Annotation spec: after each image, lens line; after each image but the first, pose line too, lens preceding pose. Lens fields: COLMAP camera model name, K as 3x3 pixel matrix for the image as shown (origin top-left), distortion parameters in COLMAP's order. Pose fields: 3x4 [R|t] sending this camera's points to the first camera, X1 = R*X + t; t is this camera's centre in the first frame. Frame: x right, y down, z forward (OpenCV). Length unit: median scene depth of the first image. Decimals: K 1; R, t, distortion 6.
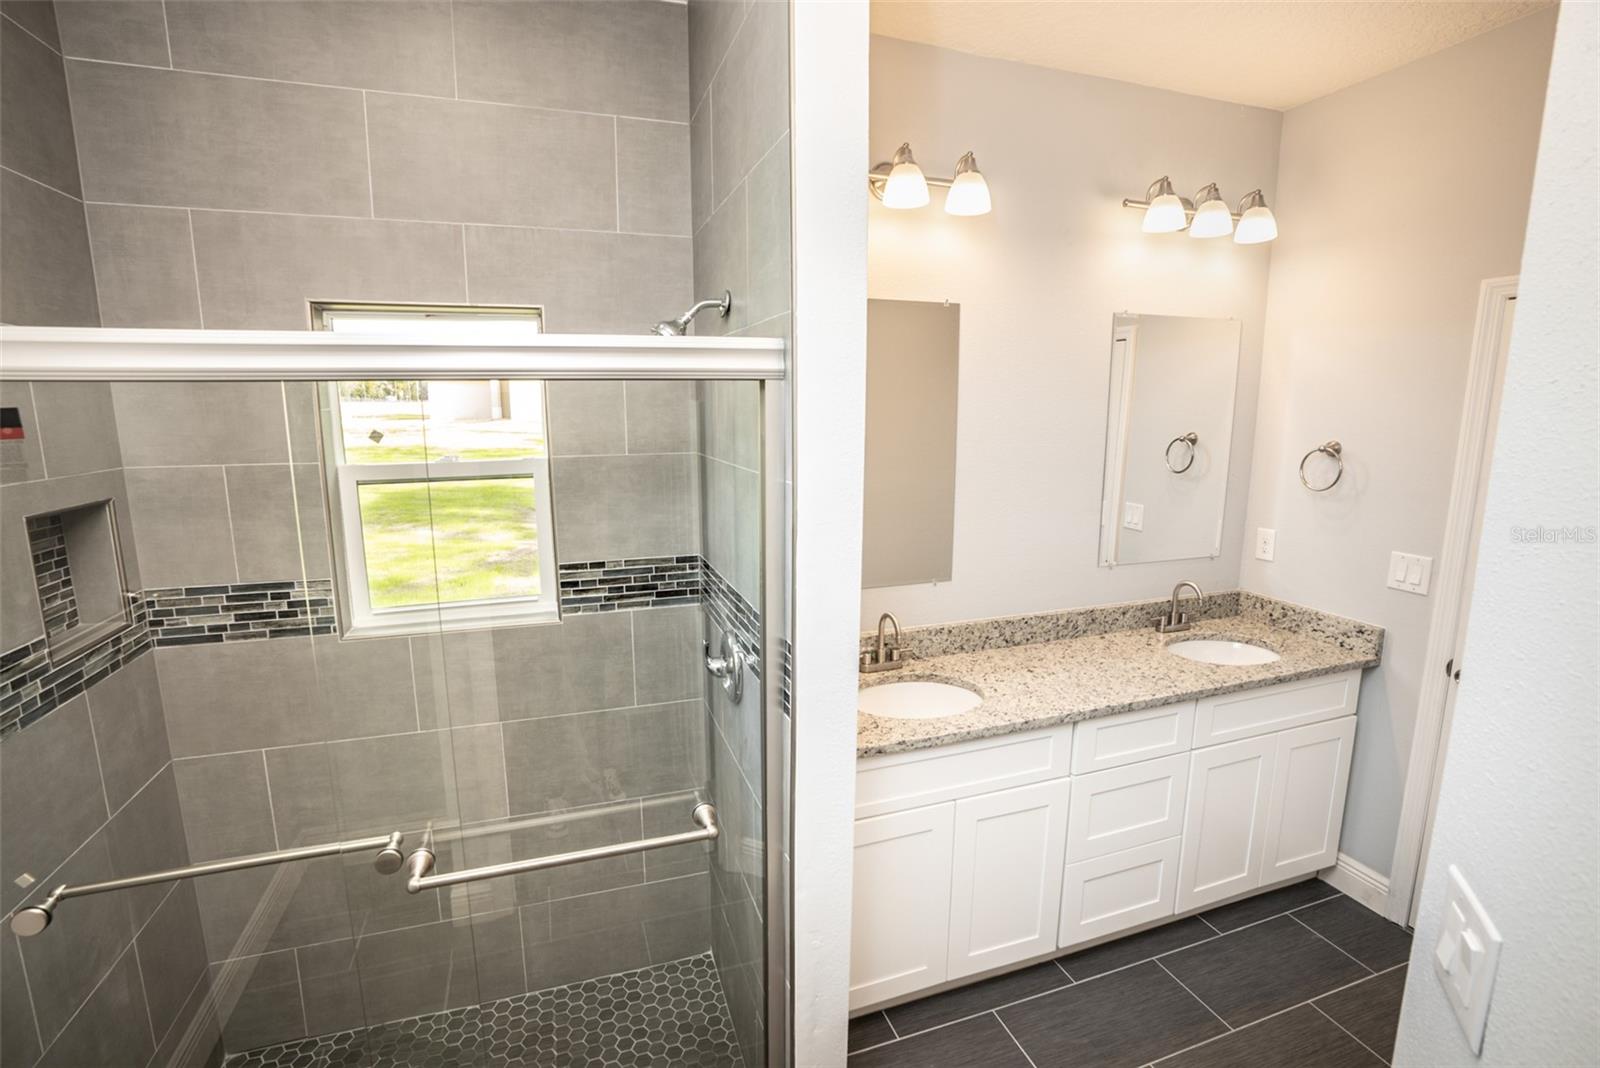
lens RADIAL K [[739.1, 0, 807.1], [0, 739.1, 529.3], [0, 0, 1]] dist [-0.077511, 0.037854]
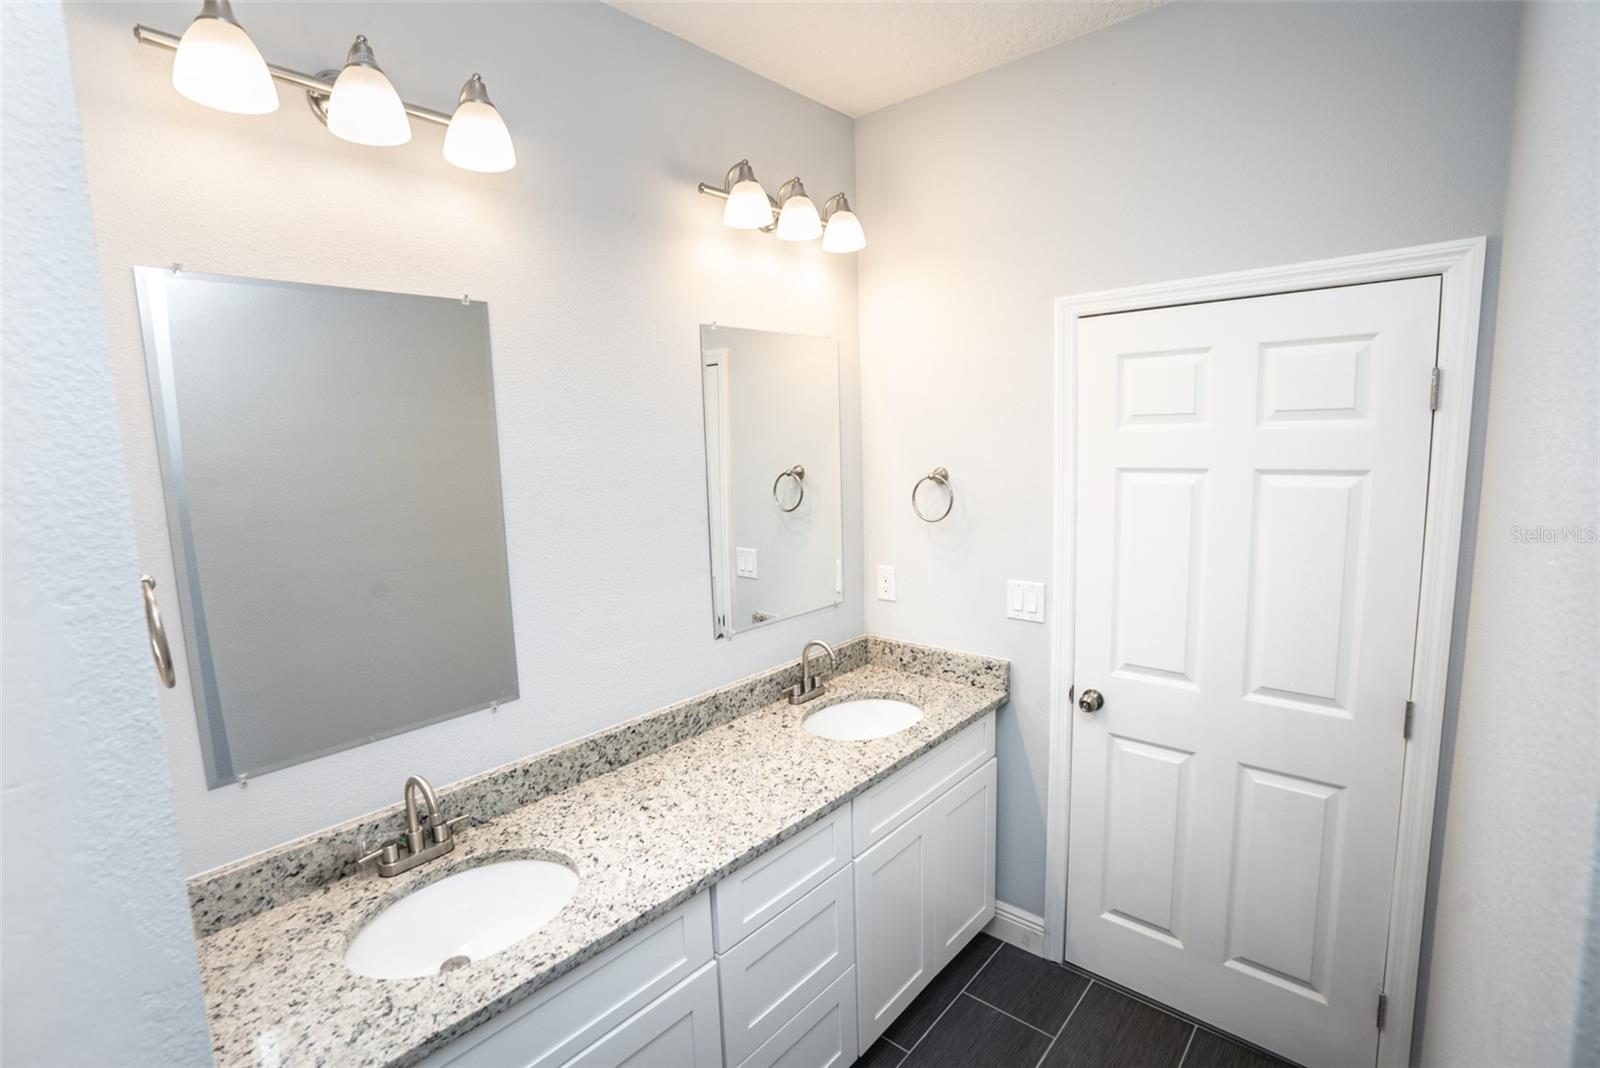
lens RADIAL K [[744.8, 0, 800.9], [0, 744.8, 533.8], [0, 0, 1]] dist [-0.040388, 0.000448]
pose [[0.871990, -0.092591, 0.480688, 0.104830], [0.114002, 0.993360, -0.015462, -0.043610], [-0.476065, 0.068282, 0.876755, 0.245828]]
